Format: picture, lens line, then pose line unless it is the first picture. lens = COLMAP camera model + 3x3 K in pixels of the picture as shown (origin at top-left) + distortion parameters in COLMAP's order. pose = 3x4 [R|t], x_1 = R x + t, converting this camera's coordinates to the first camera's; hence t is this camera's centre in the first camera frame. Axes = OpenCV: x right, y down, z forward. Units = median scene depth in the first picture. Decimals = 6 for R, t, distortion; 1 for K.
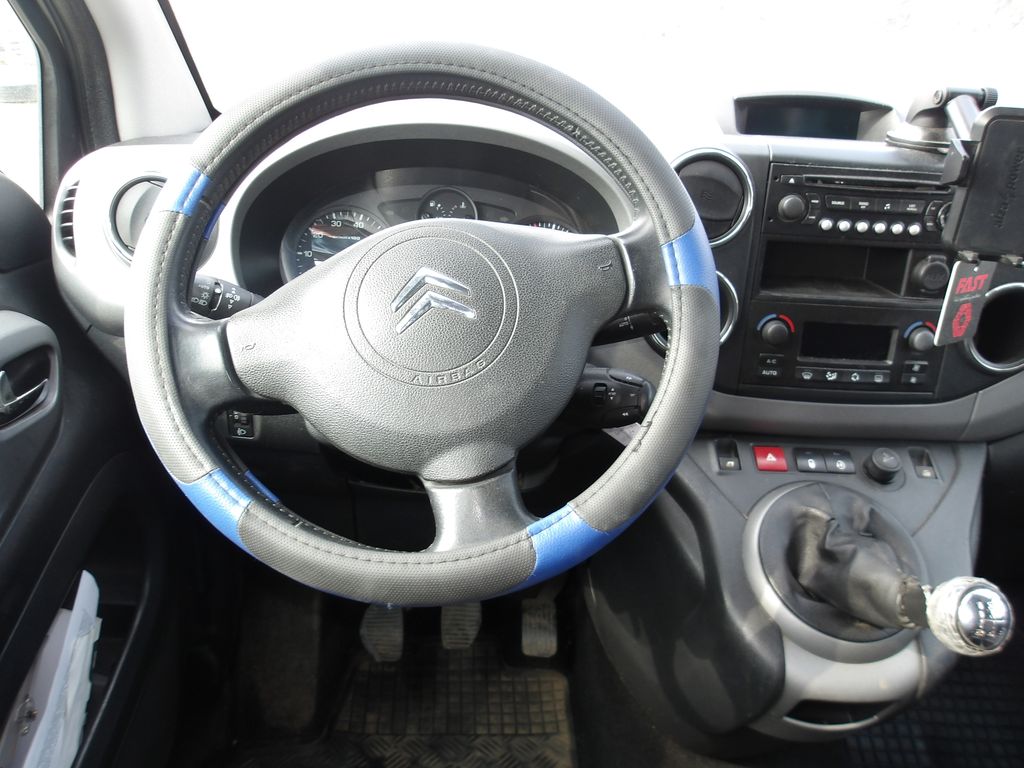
lens RADIAL K [[883.1, 0, 507.6], [0, 883.1, 380.5], [0, 0, 1]] dist [0.012437, 0.016628]
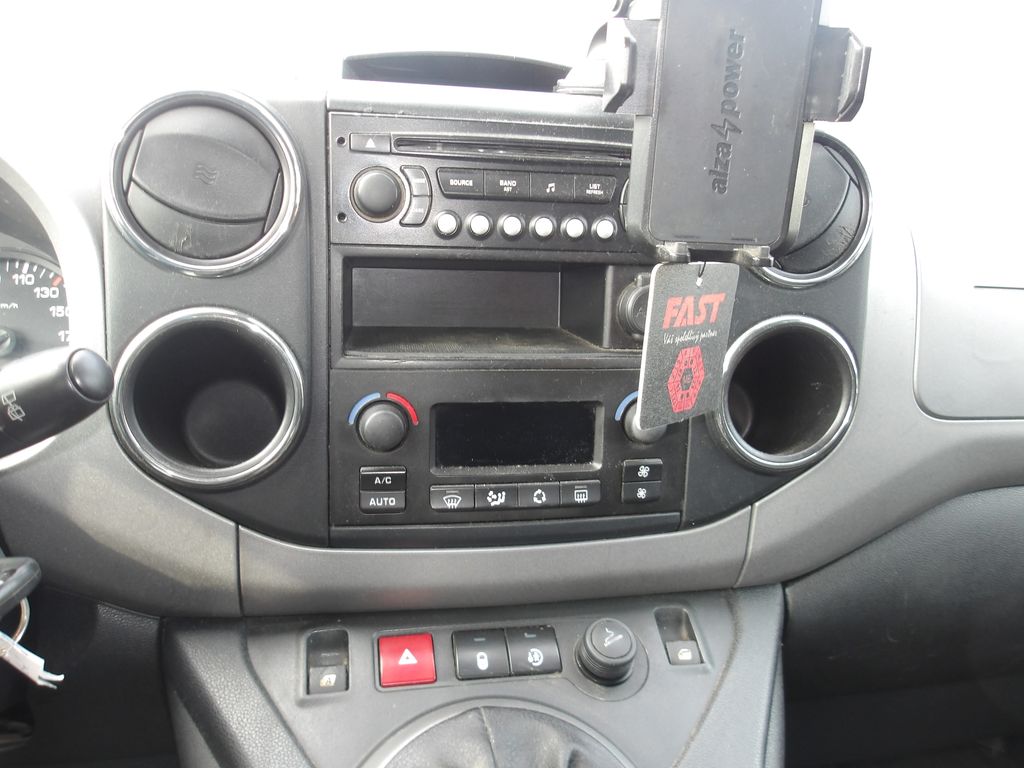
lens RADIAL K [[883.1, 0, 515.6], [0, 883.1, 385.0], [0, 0, 1]] dist [0.012437, 0.016628]
pose [[0.986059, -0.060324, 0.155074, 0.295907], [0.078151, 0.990680, -0.111560, -0.012611], [-0.146899, 0.122124, 0.981584, 0.447615]]
